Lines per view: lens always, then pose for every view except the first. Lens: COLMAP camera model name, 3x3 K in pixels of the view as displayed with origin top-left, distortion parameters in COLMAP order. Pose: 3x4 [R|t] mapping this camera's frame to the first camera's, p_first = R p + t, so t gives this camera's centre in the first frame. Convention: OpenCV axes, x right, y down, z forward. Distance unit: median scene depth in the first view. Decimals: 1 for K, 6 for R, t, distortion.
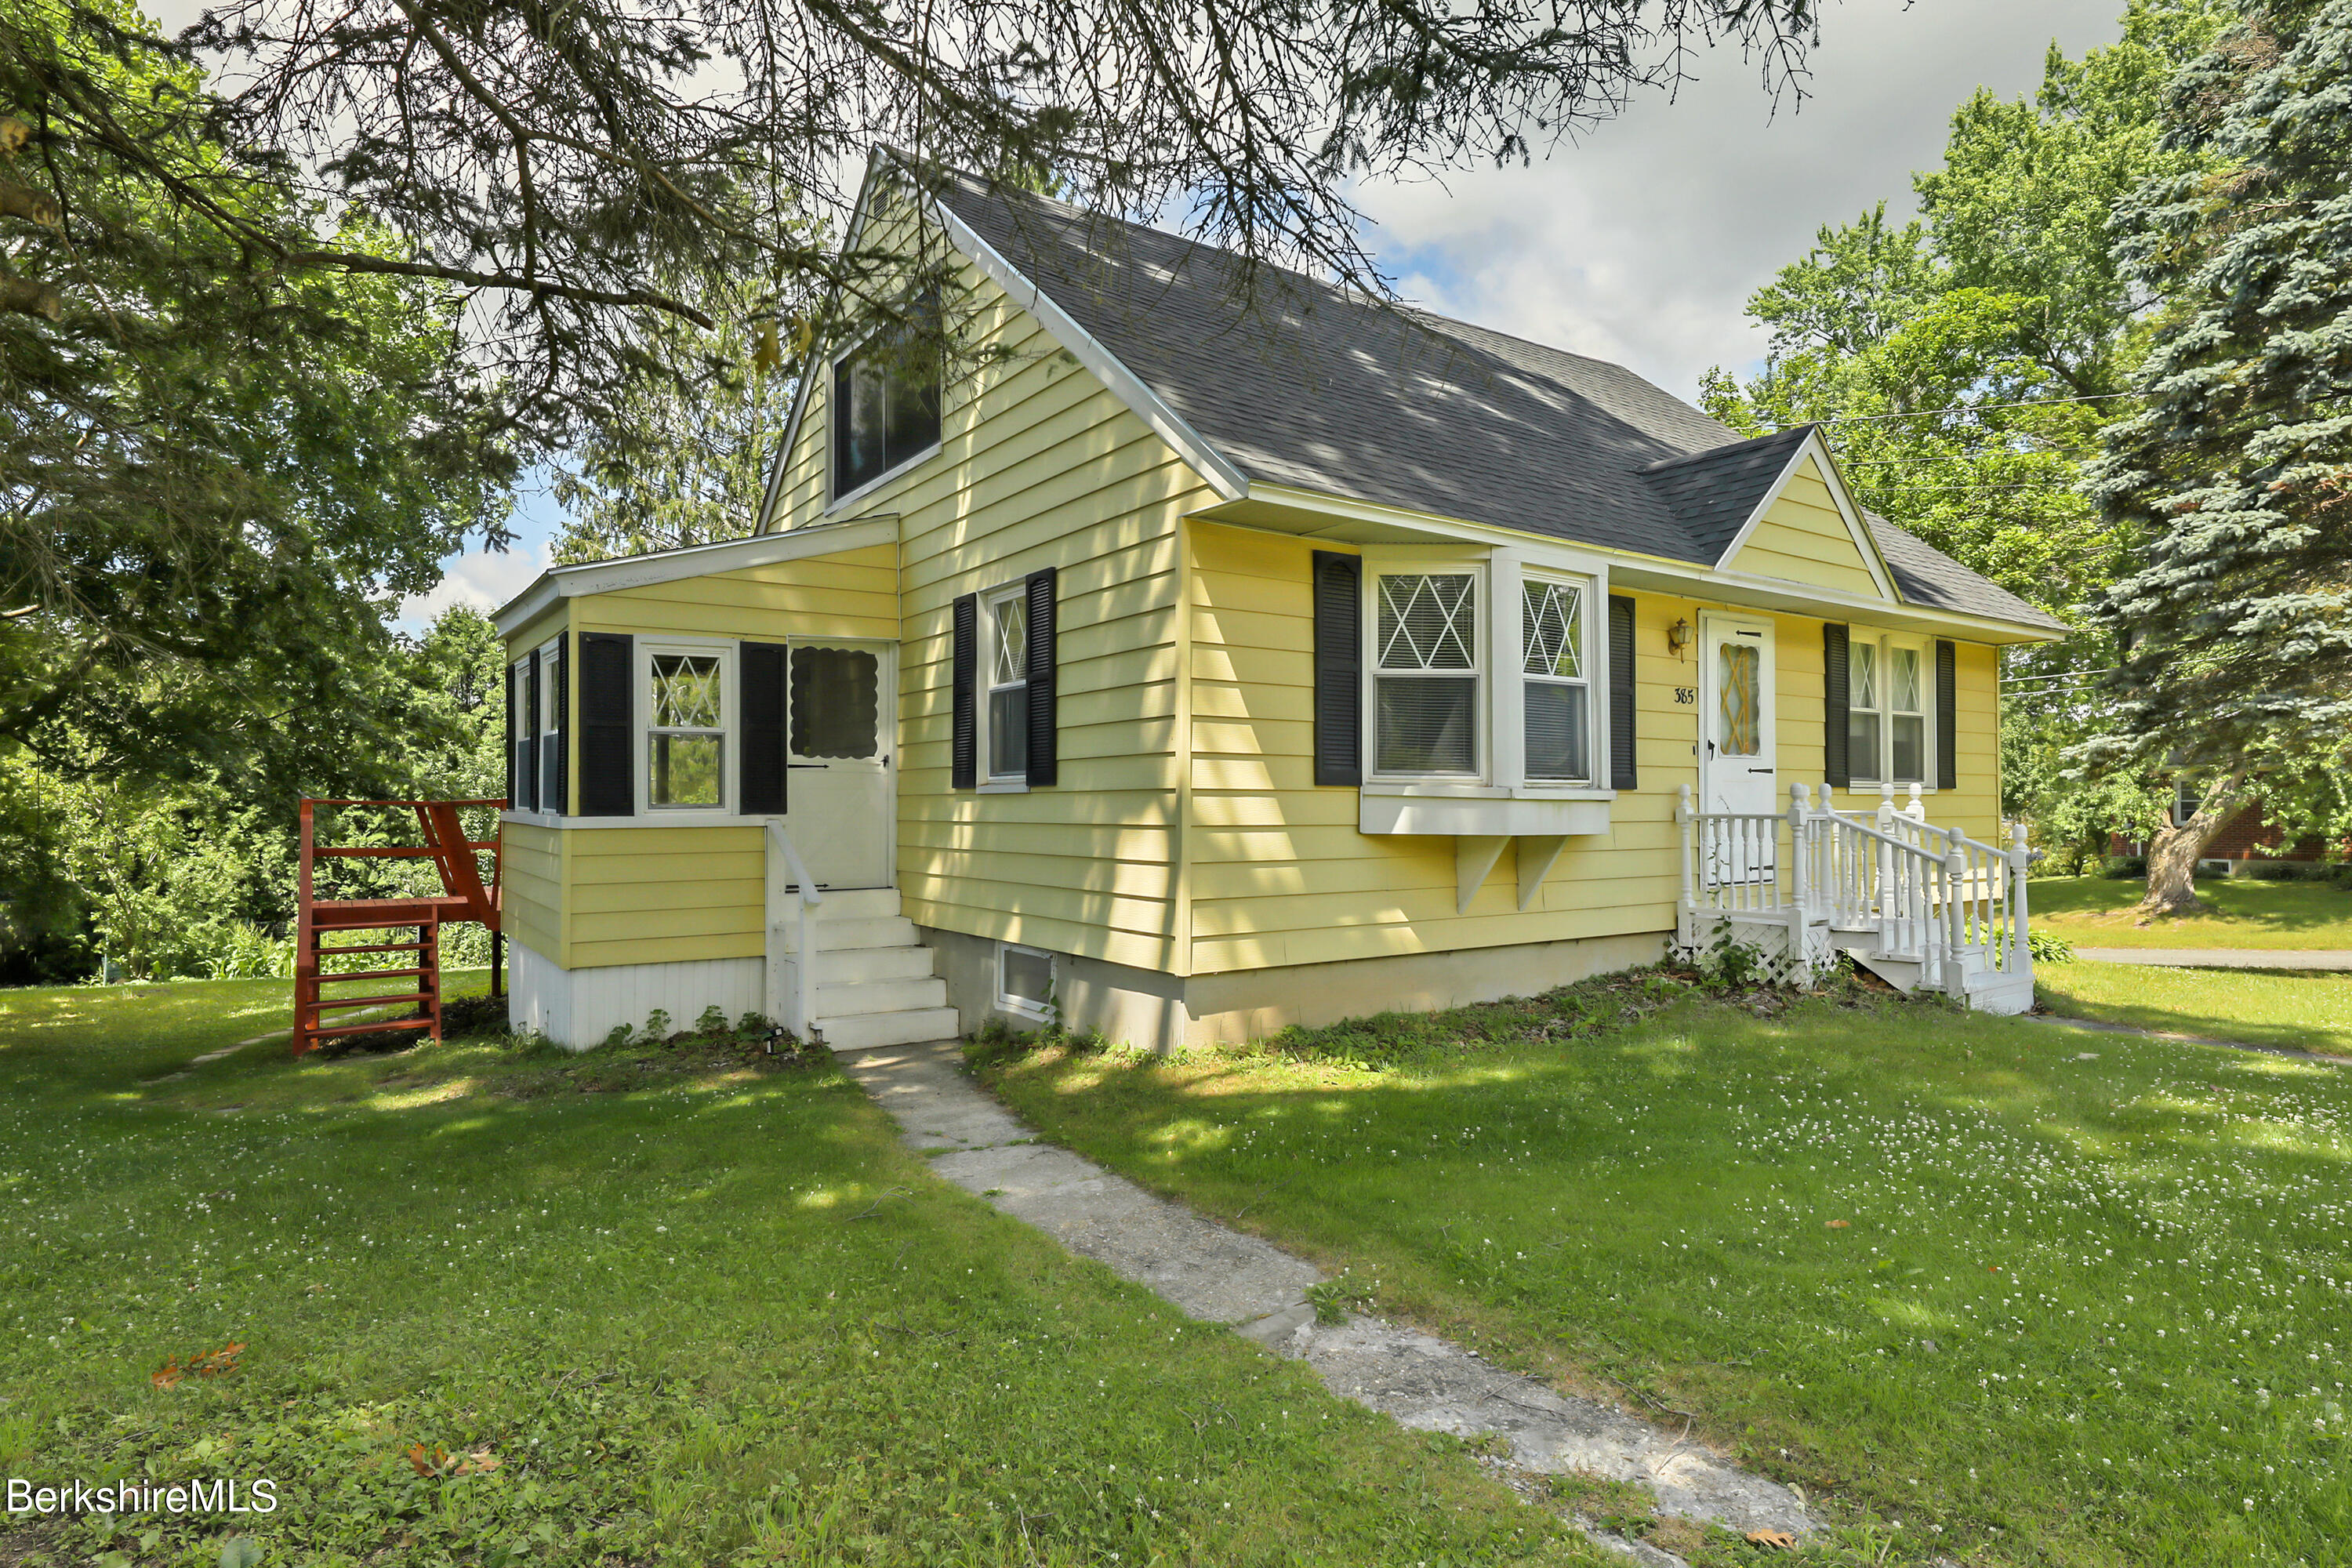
lens RADIAL K [[1285.8, 0, 1164.4], [0, 1285.8, 790.3], [0, 0, 1]] dist [-0.000048, -0.000977]
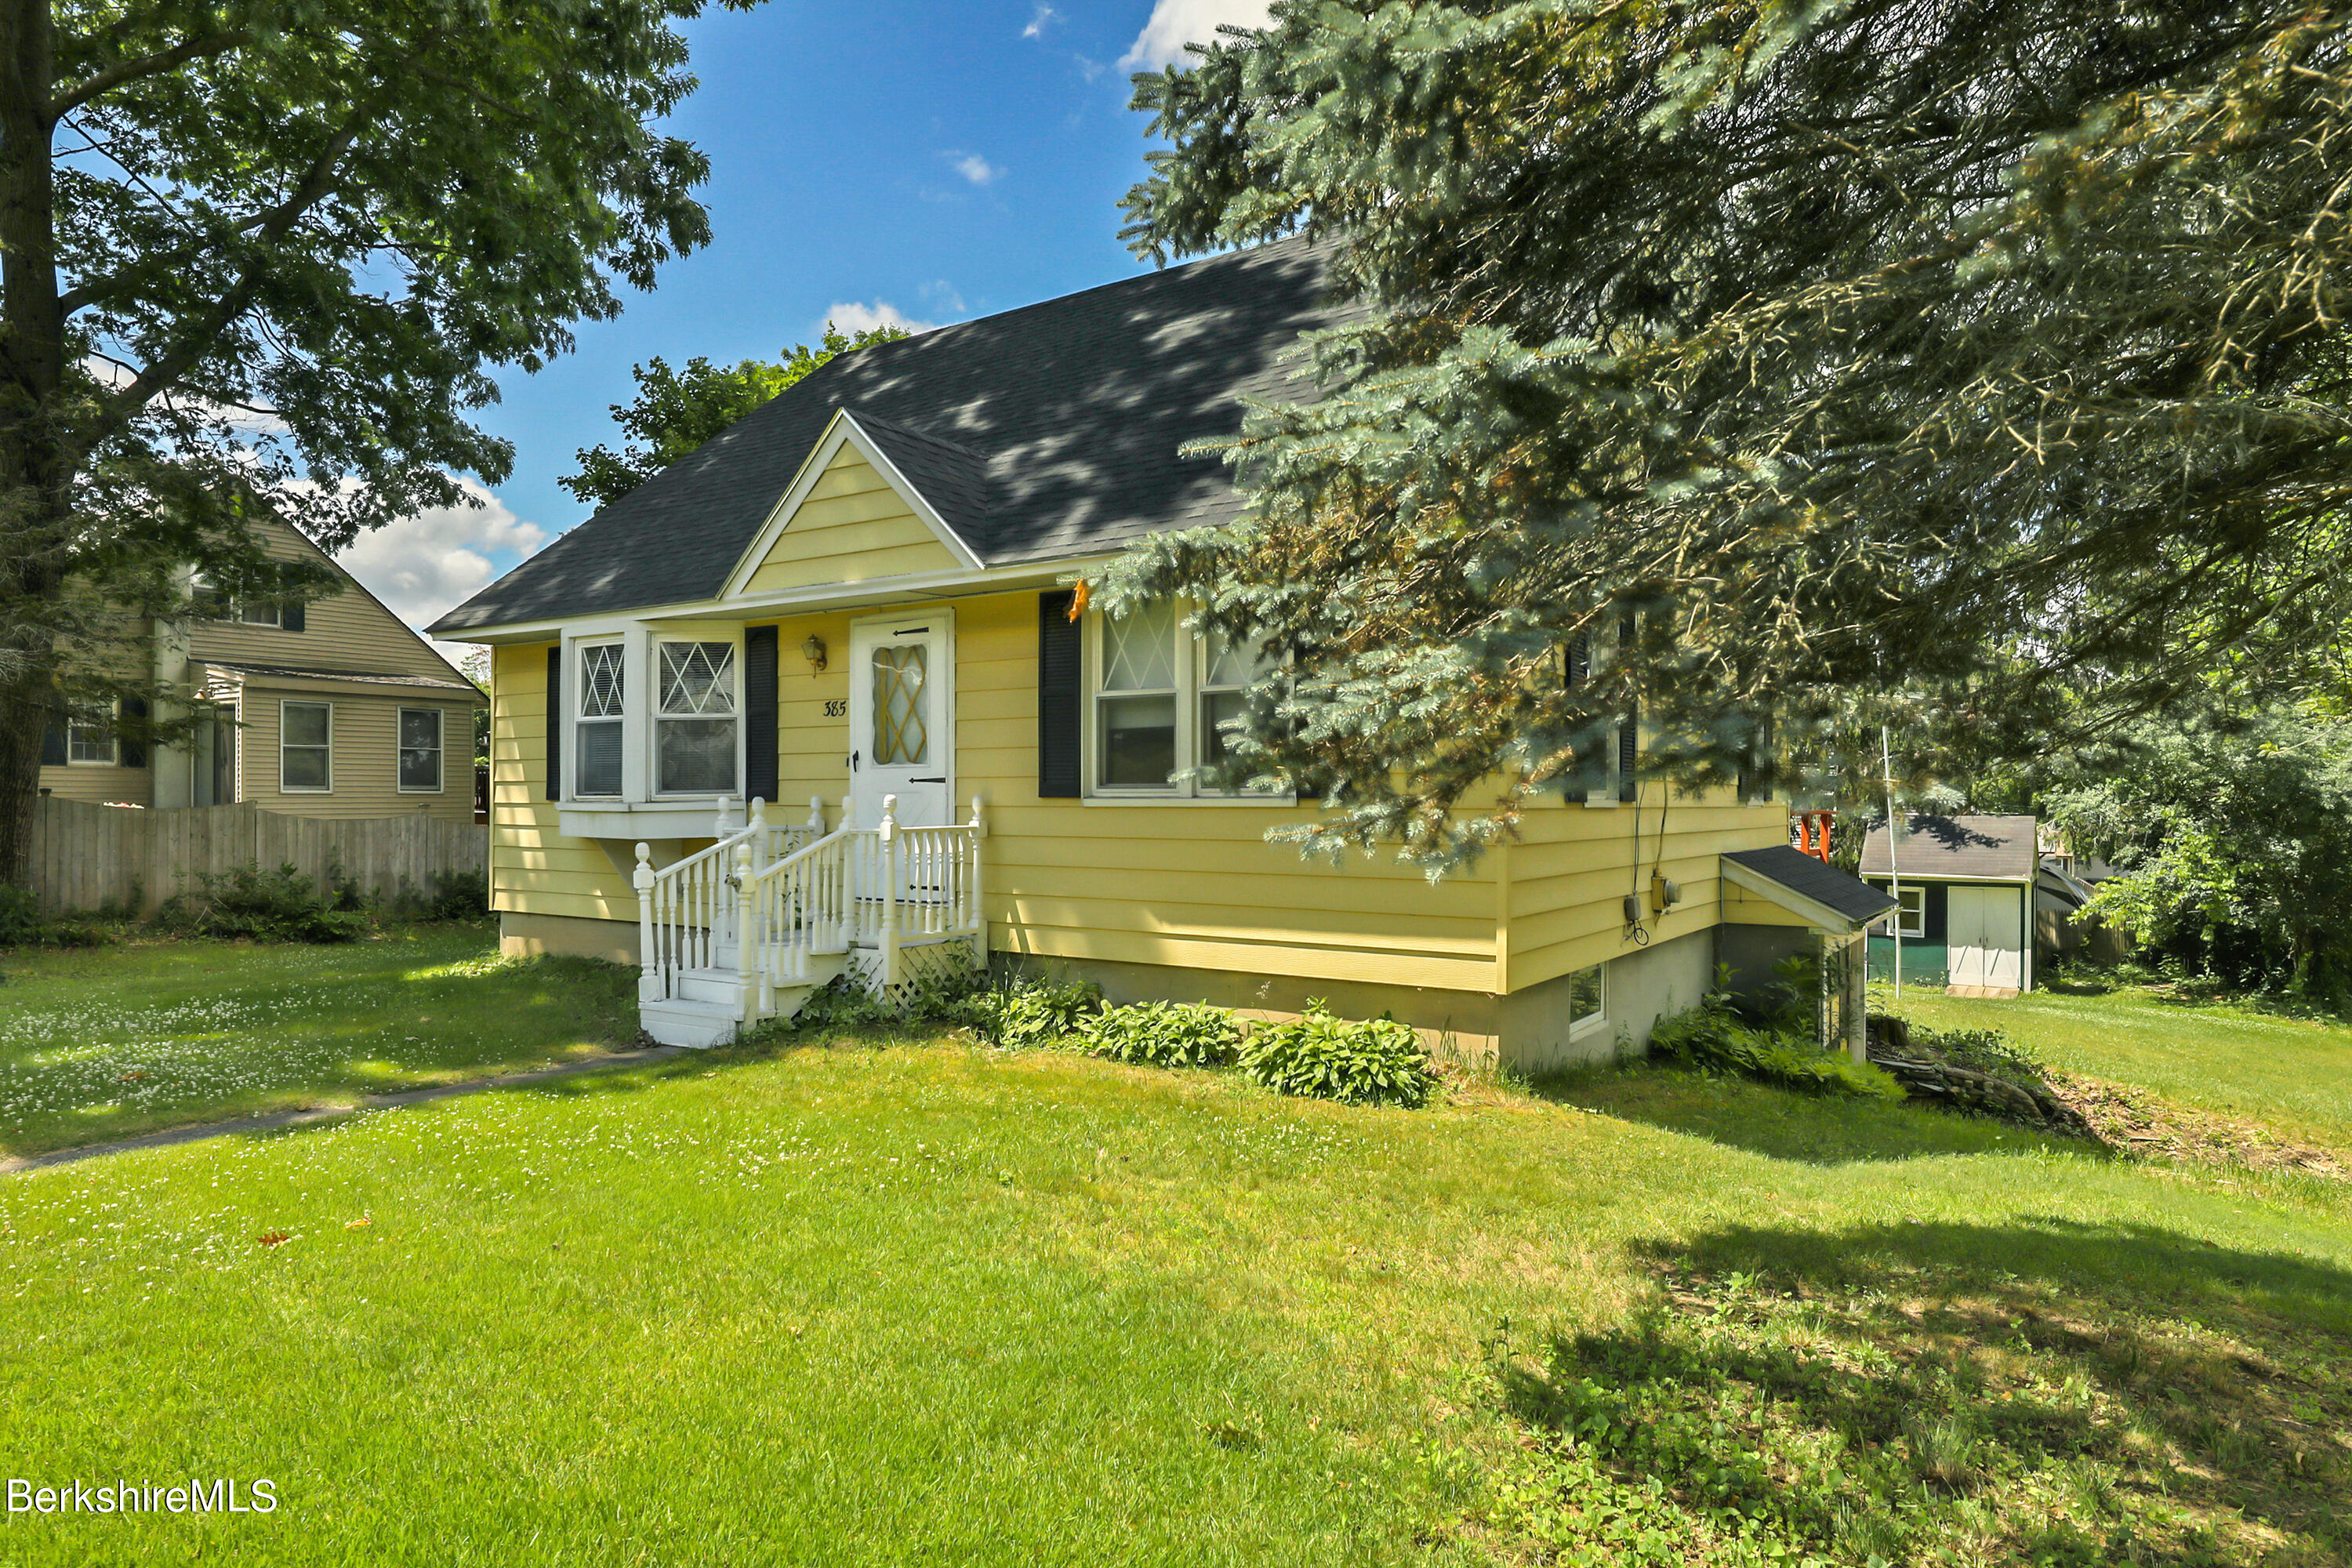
lens RADIAL K [[1426.7, 0, 1166.6], [0, 1426.7, 792.5], [0, 0, 1]] dist [0.006282, 0.000611]
pose [[0.359868, 0.000296, -0.933003, 1.835342], [0.009223, 0.999950, 0.003874, -0.011844], [0.932957, -0.009999, 0.359848, 0.996356]]
